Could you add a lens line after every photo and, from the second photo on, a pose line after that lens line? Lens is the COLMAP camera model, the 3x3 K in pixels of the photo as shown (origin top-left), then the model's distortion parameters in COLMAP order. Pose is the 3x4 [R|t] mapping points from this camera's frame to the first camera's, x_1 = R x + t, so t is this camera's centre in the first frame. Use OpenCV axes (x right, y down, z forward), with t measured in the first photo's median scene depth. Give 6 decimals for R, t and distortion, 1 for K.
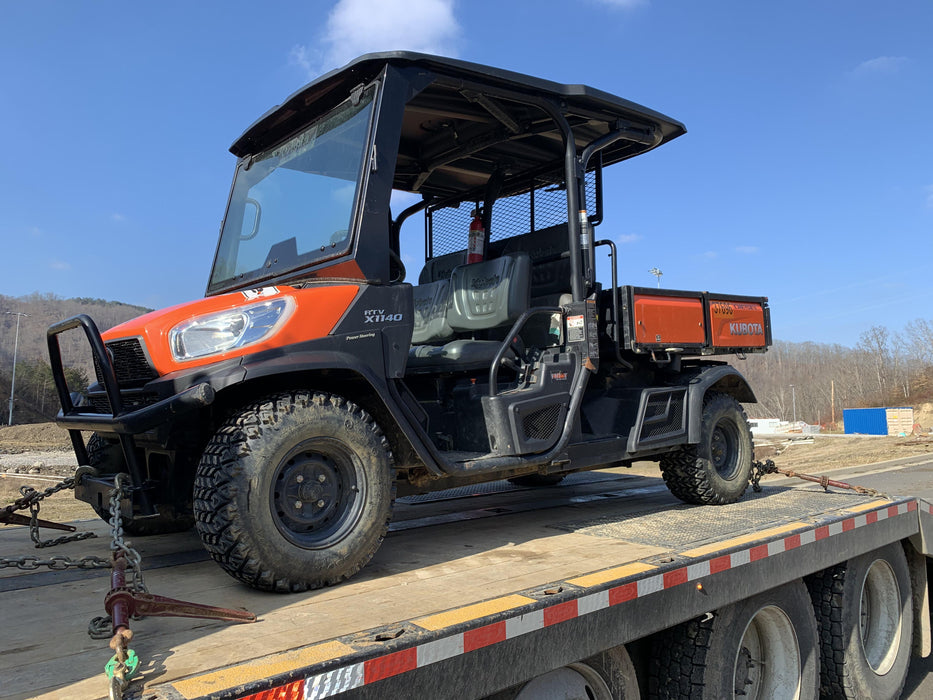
lens RADIAL K [[771.7, 0, 466.5], [0, 771.7, 350.0], [0, 0, 1]] dist [-0.005089, -0.001048]
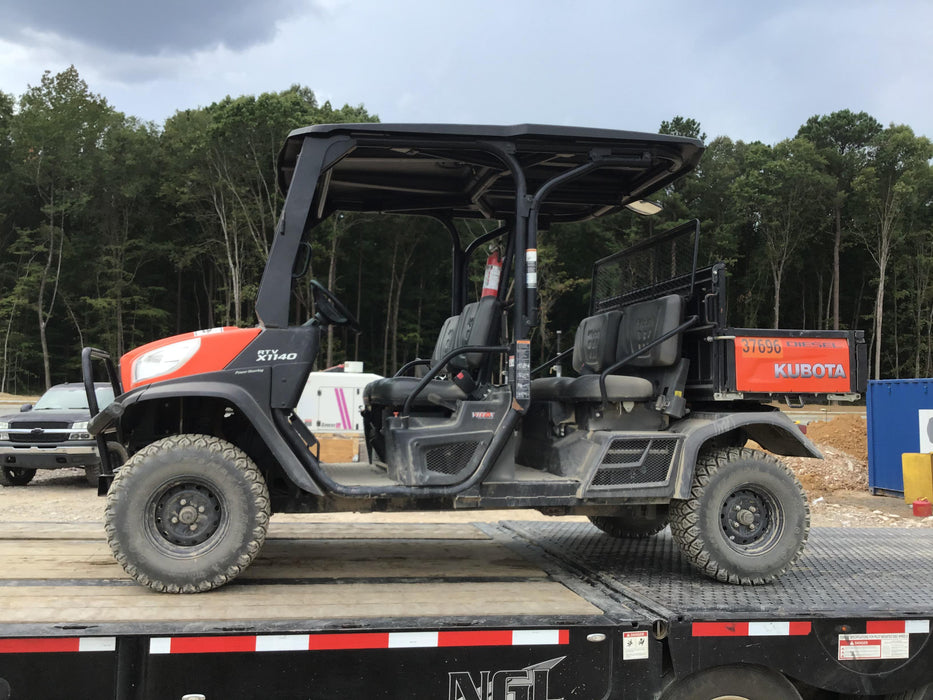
lens RADIAL K [[771.7, 0, 466.5], [0, 771.7, 350.0], [0, 0, 1]] dist [-0.005089, -0.001048]
pose [[0.849008, 0.011076, -0.528265, 0.665218], [-0.026858, 0.999392, -0.022211, -0.029132], [0.527698, 0.033046, 0.848789, 0.128644]]
